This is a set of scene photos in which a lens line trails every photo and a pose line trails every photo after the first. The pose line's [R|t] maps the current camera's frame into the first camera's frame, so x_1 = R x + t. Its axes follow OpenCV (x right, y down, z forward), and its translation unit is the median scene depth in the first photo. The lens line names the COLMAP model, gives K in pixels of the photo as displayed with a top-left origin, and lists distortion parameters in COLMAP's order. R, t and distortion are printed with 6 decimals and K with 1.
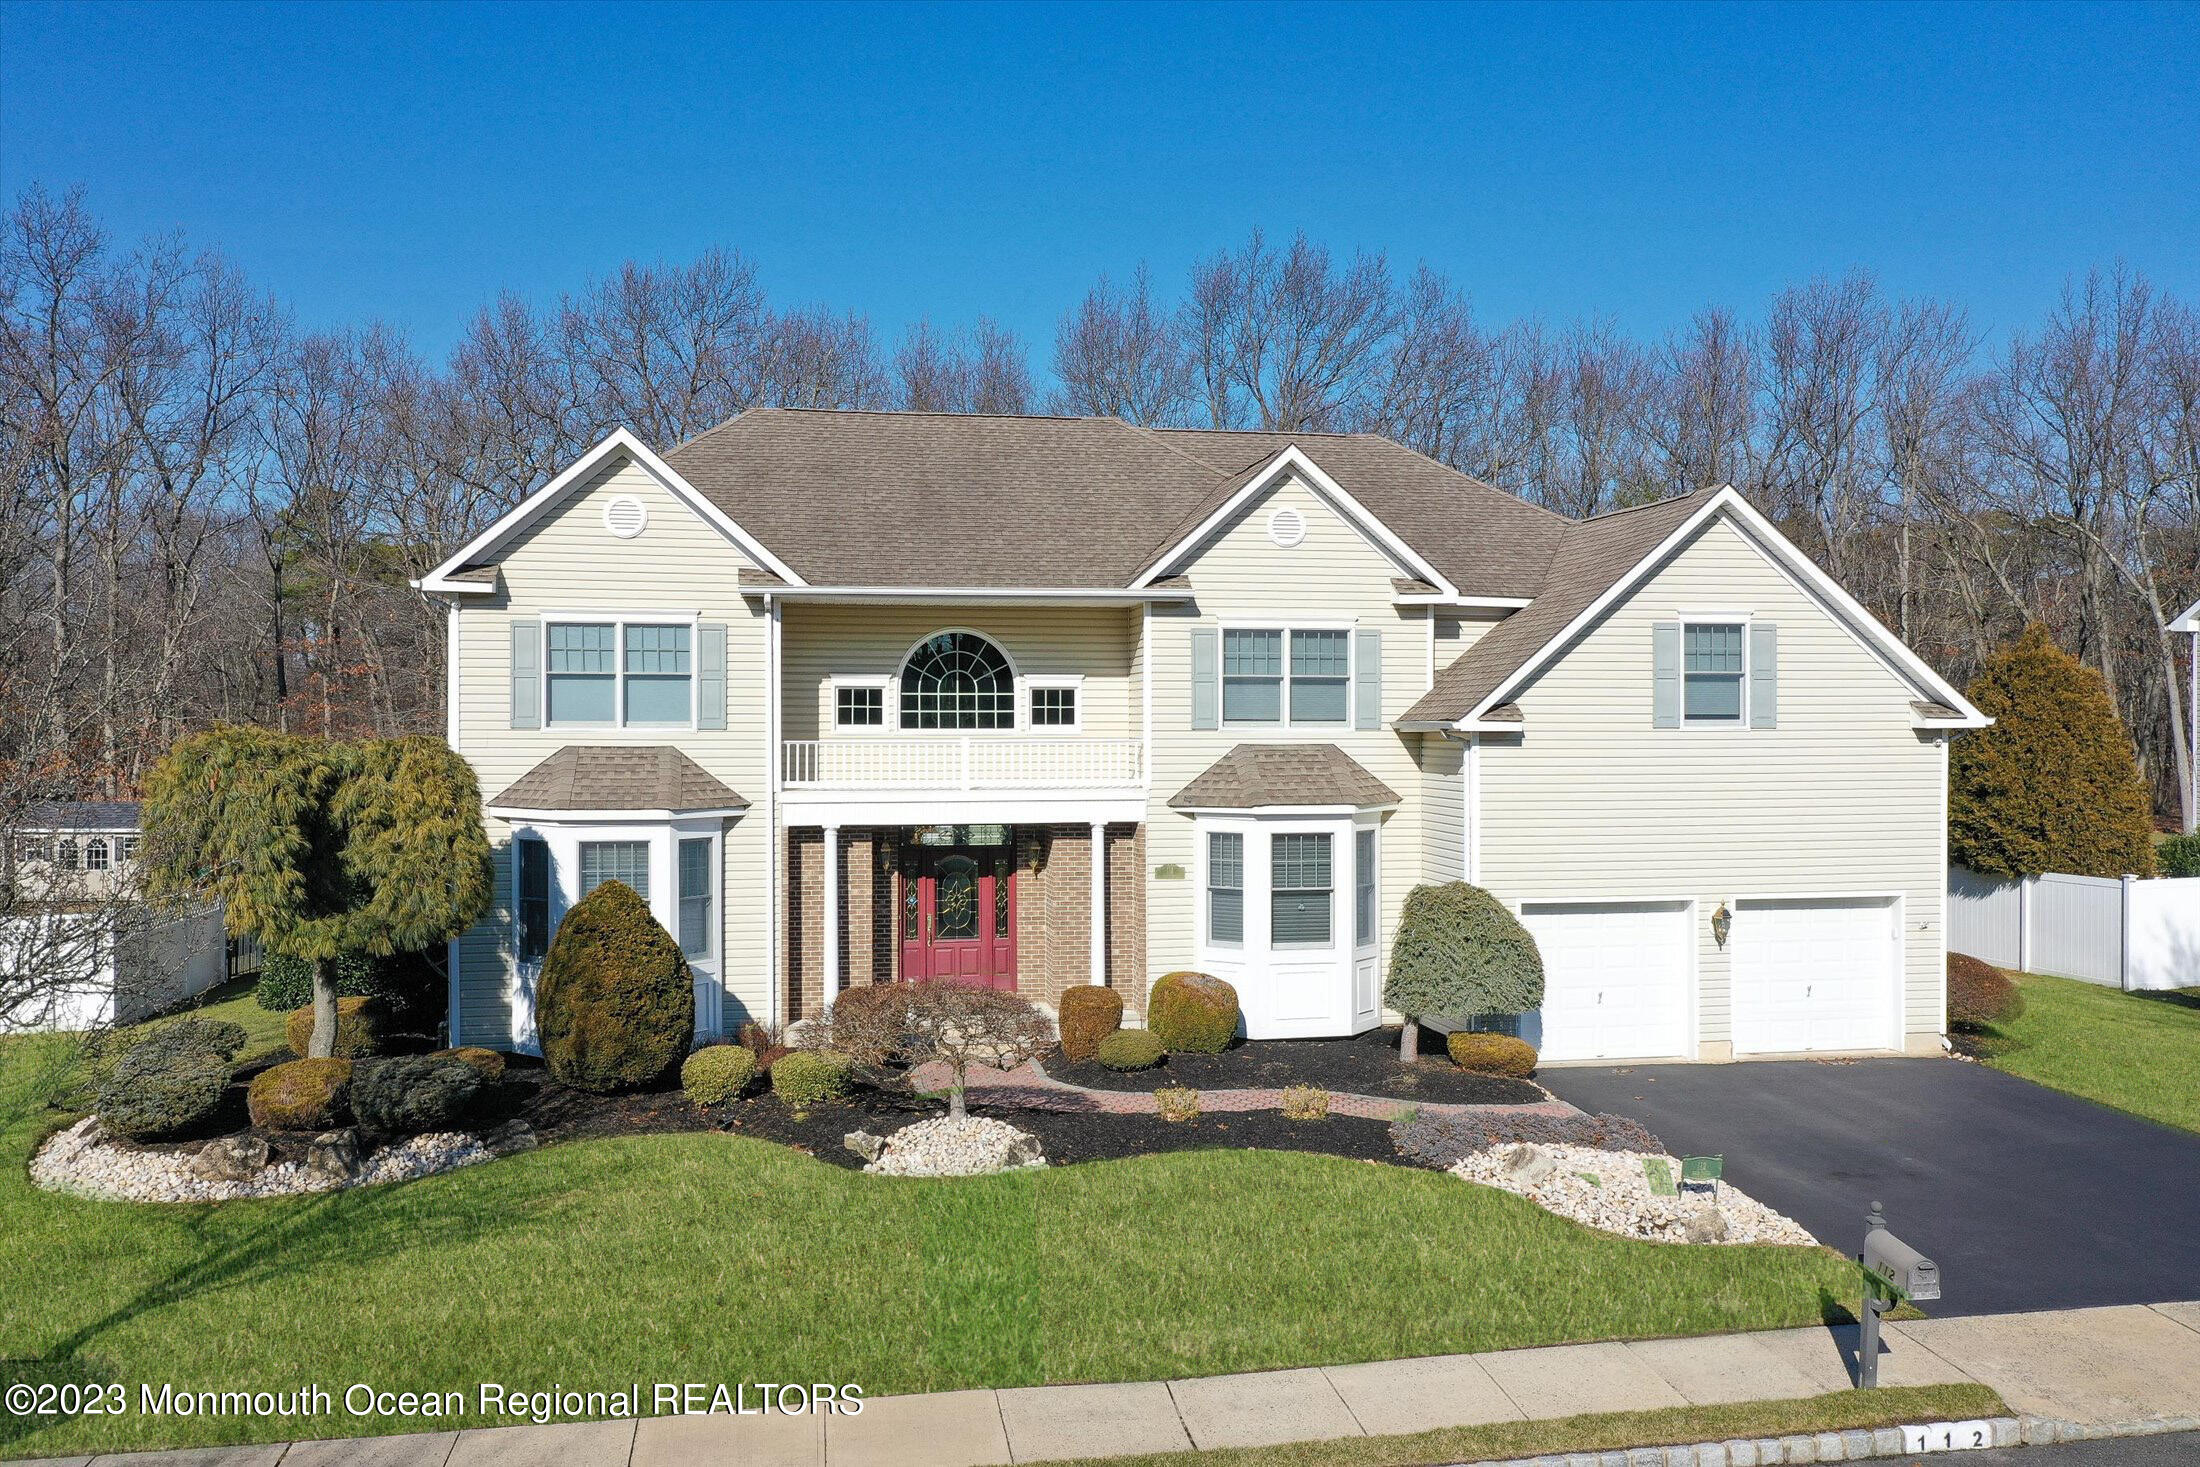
lens RADIAL K [[1745.0, 0, 1102.3], [0, 1745.0, 722.6], [0, 0, 1]] dist [0.011949, -0.004401]
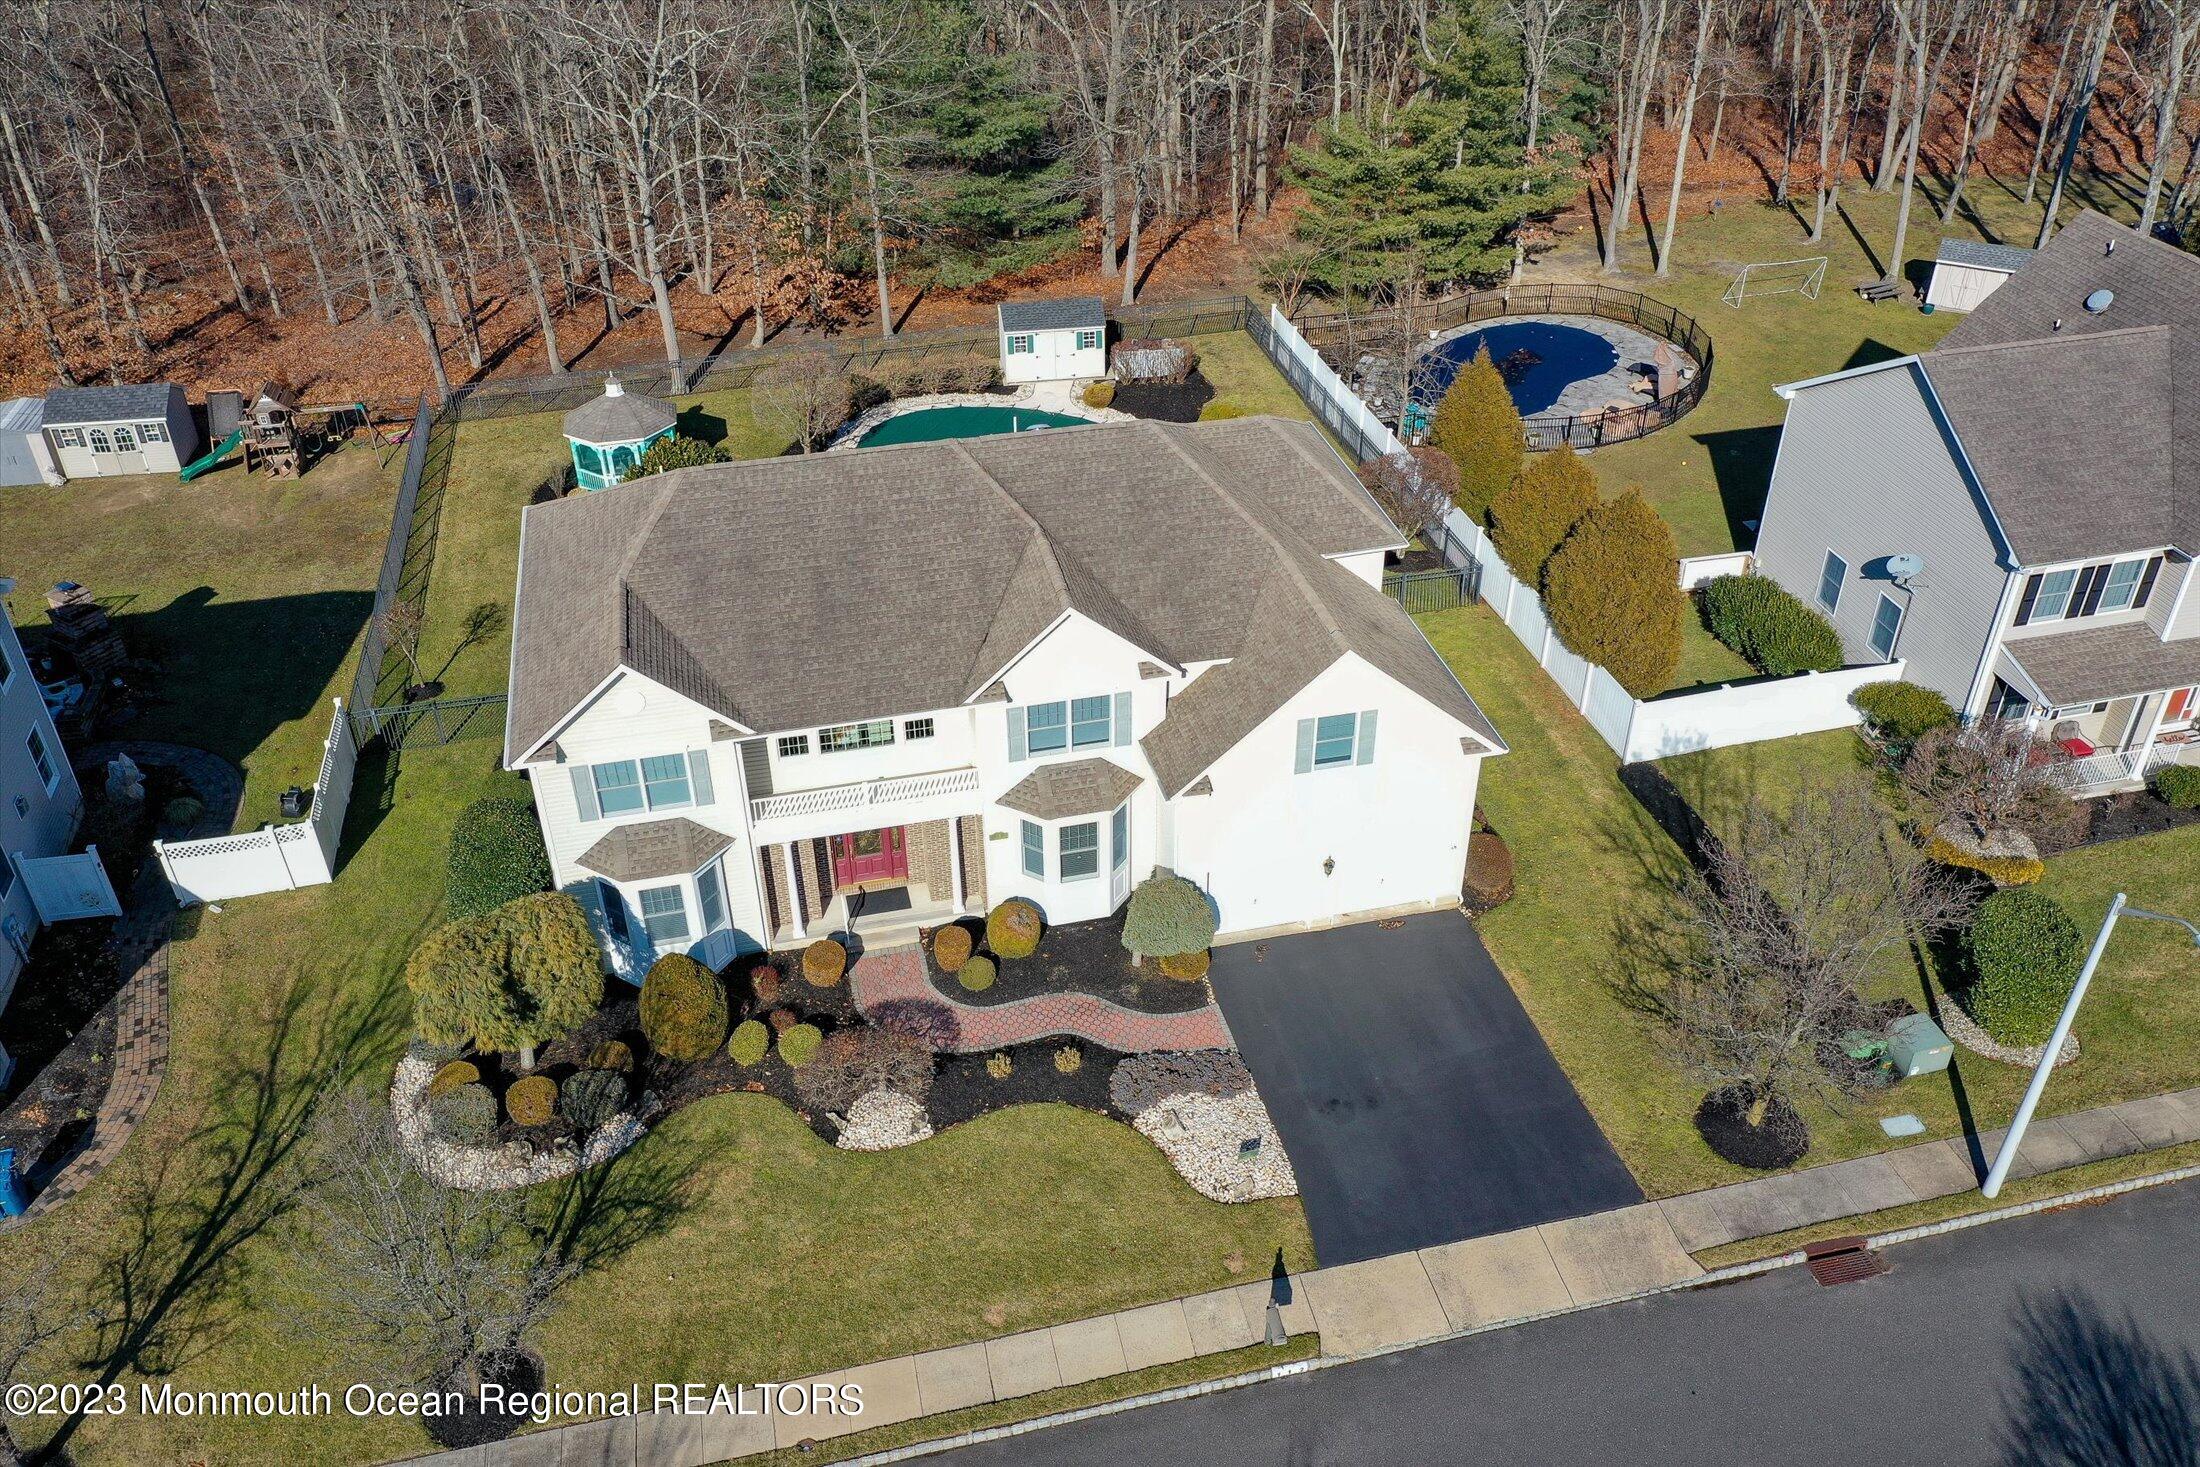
lens RADIAL K [[1745.0, 0, 1095.7], [0, 1745.0, 728.9], [0, 0, 1]] dist [0.011949, -0.004401]
pose [[0.998385, -0.038584, 0.041706, 0.066607], [0.008117, 0.823378, 0.567435, -0.934418], [-0.056234, -0.566180, 0.822361, -0.284442]]
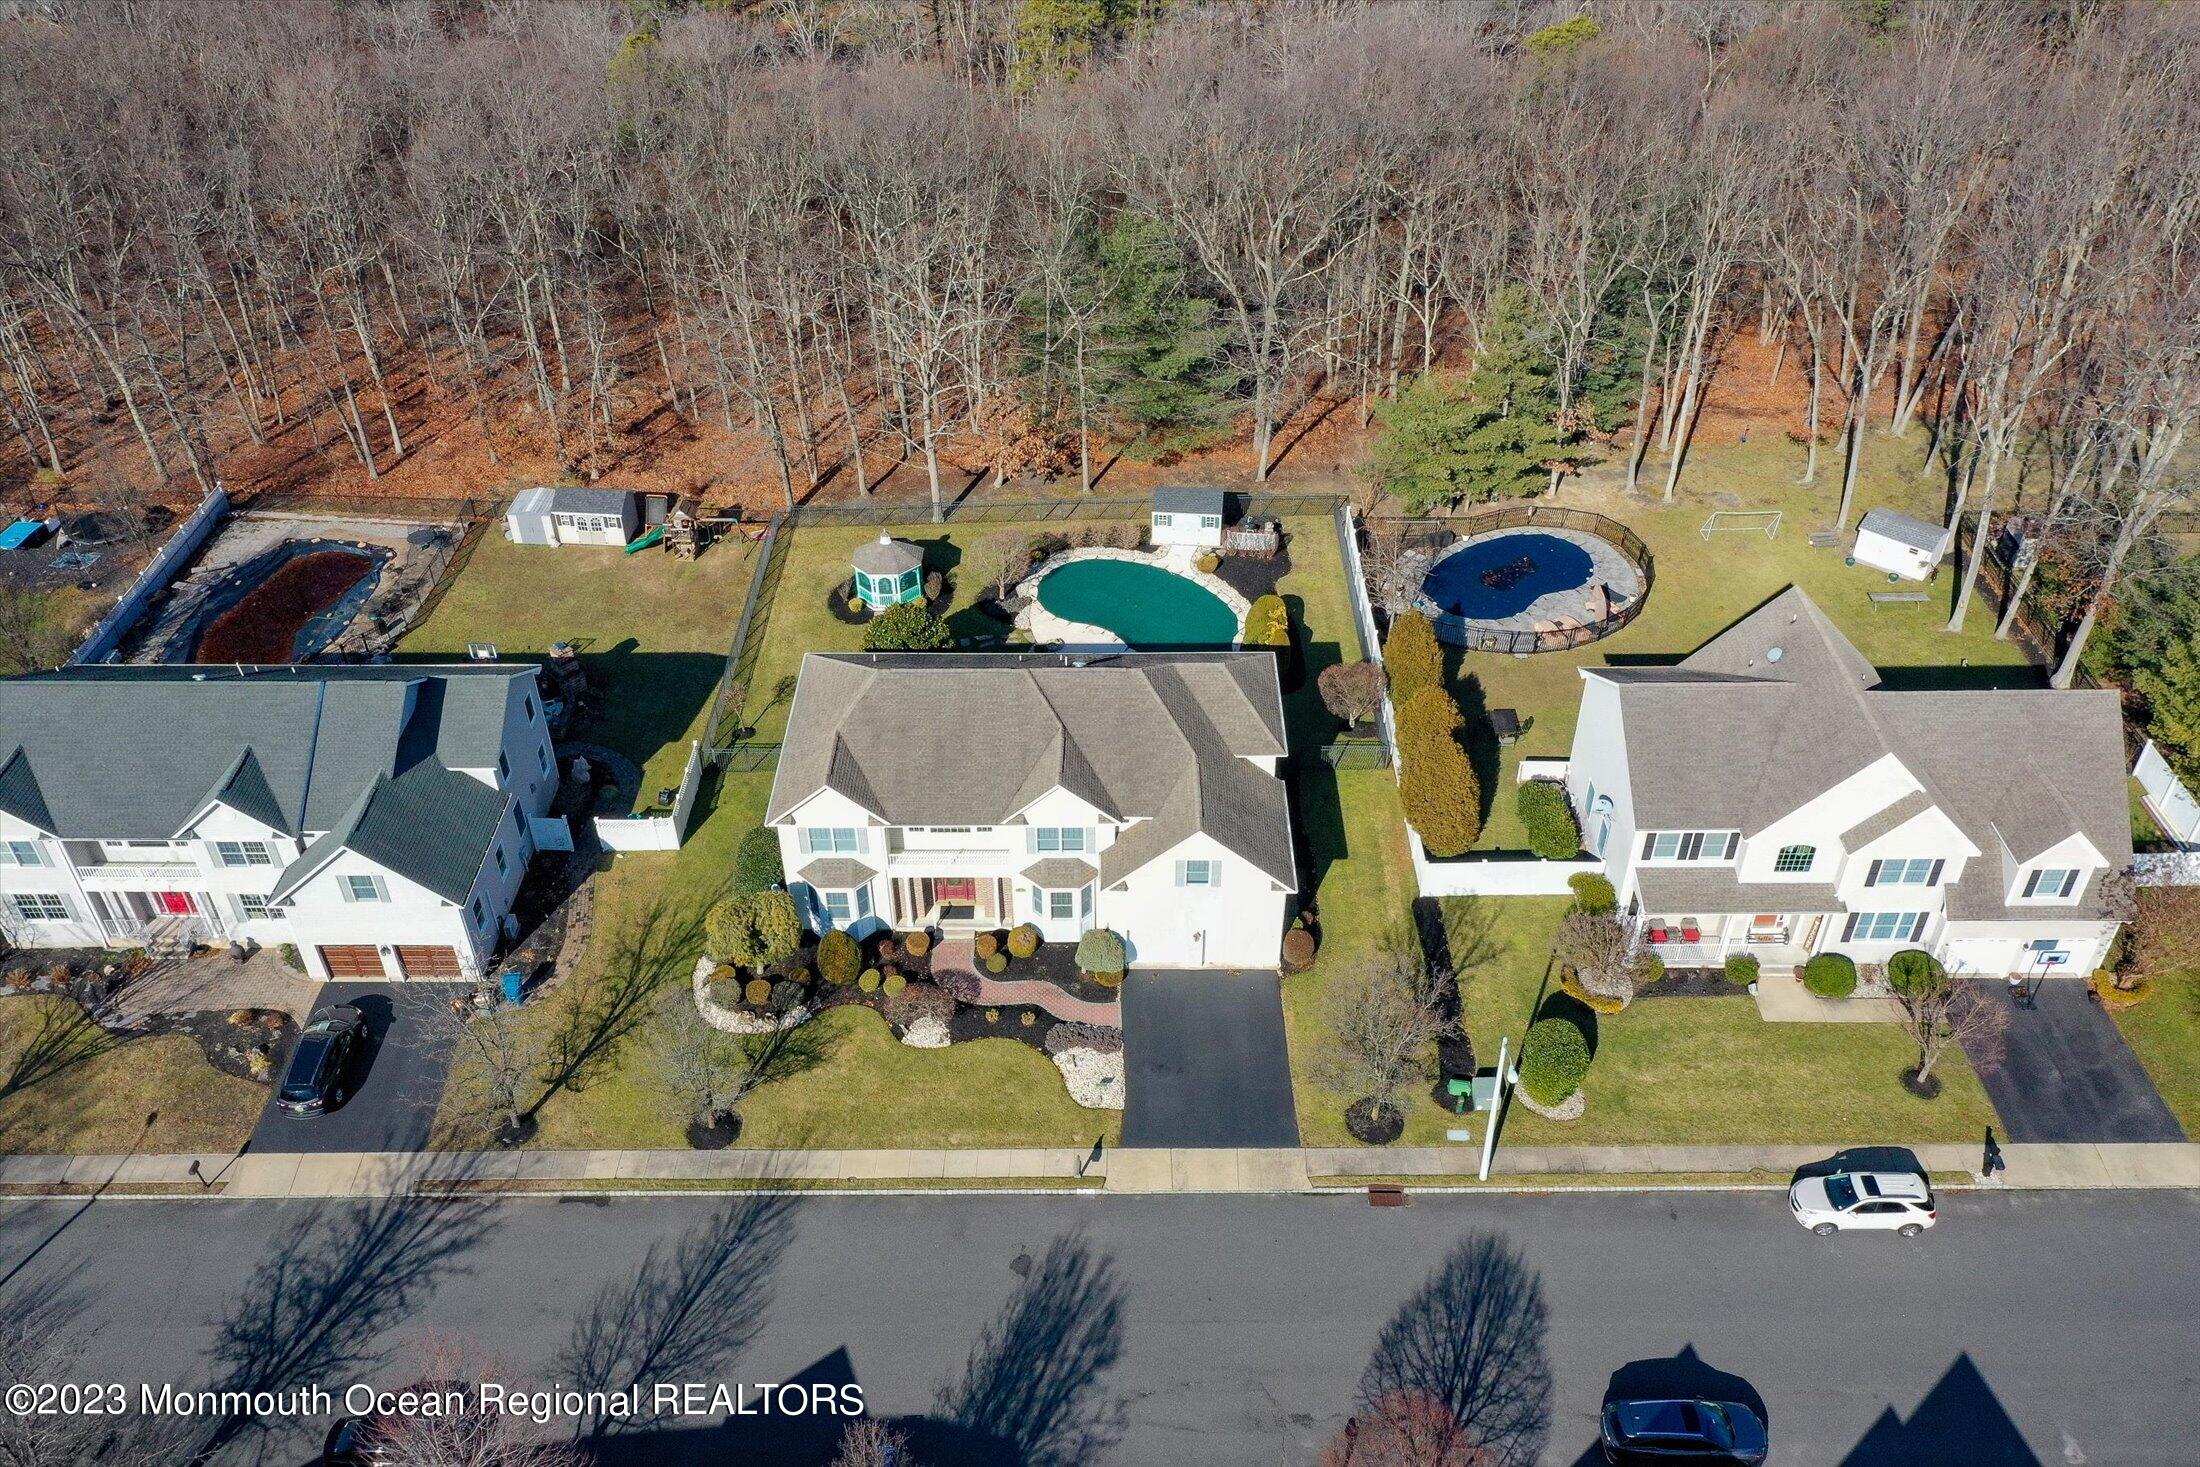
lens RADIAL K [[1745.0, 0, 1093.0], [0, 1745.0, 733.0], [0, 0, 1]] dist [0.011949, -0.004401]
pose [[0.983244, 0.105564, -0.148615, 0.581533], [0.009496, 0.784493, 0.620064, -1.992737], [0.182044, -0.611086, 0.770346, -1.108406]]
